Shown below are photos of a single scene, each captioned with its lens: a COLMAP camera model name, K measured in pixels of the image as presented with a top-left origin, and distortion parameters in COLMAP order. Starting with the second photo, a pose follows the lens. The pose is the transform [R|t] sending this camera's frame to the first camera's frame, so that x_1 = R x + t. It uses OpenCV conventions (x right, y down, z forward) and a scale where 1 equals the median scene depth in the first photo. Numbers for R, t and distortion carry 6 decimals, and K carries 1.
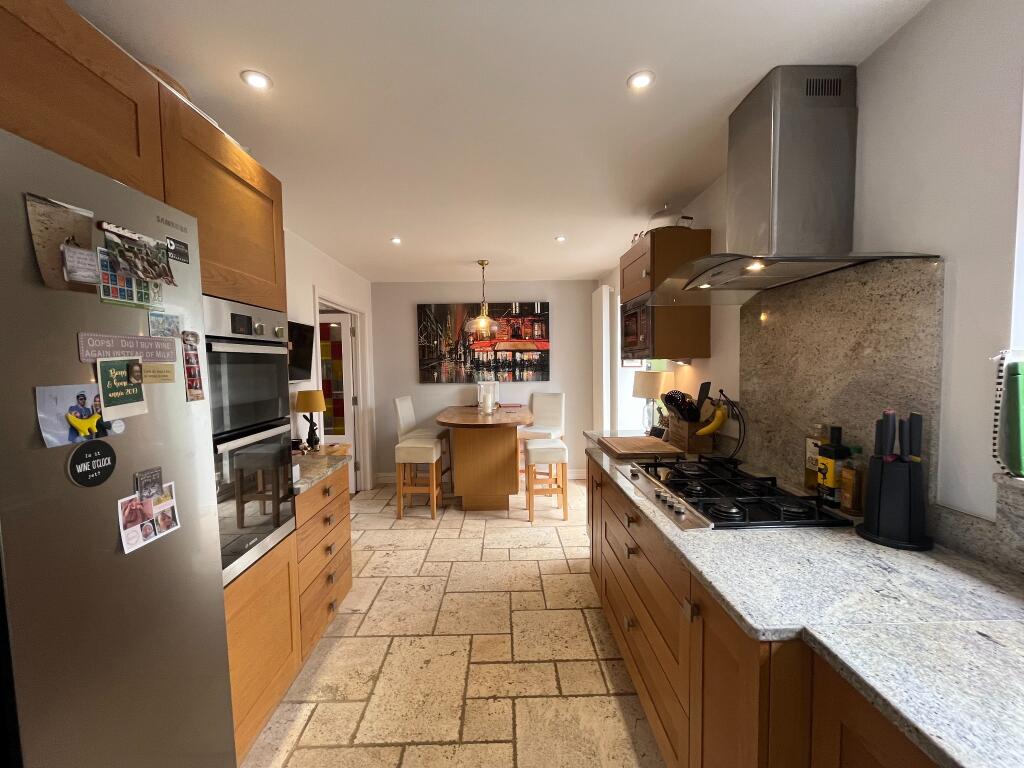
lens RADIAL K [[414.7, 0, 510.2], [0, 414.7, 385.4], [0, 0, 1]] dist [-0.000905, -0.000163]
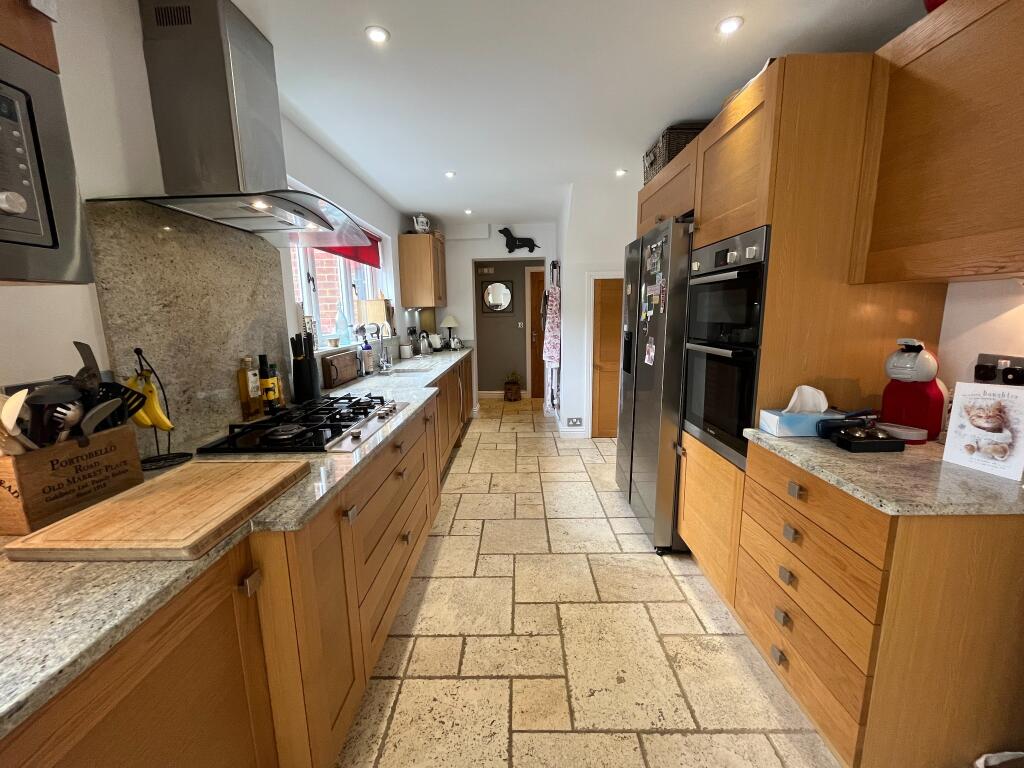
lens RADIAL K [[414.7, 0, 510.4], [0, 414.7, 384.2], [0, 0, 1]] dist [-0.000905, -0.000163]
pose [[-0.998795, 0.025738, 0.041781, -0.044379], [0.034589, 0.973203, 0.227330, -0.065566], [-0.034811, 0.228501, -0.972921, 1.834368]]
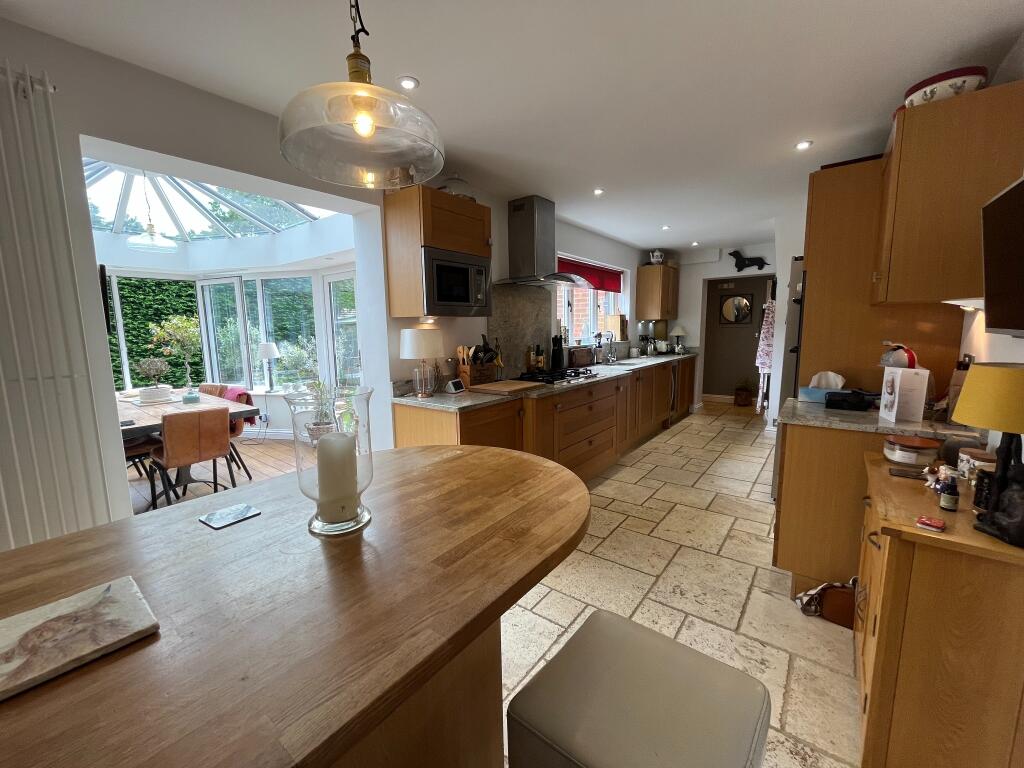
lens RADIAL K [[414.7, 0, 513.4], [0, 414.7, 382.9], [0, 0, 1]] dist [-0.000905, -0.000163]
pose [[-0.782346, -0.053884, 0.620509, -0.639452], [0.064568, 0.983866, 0.166846, -0.095043], [-0.619488, 0.170597, -0.766245, 2.605106]]
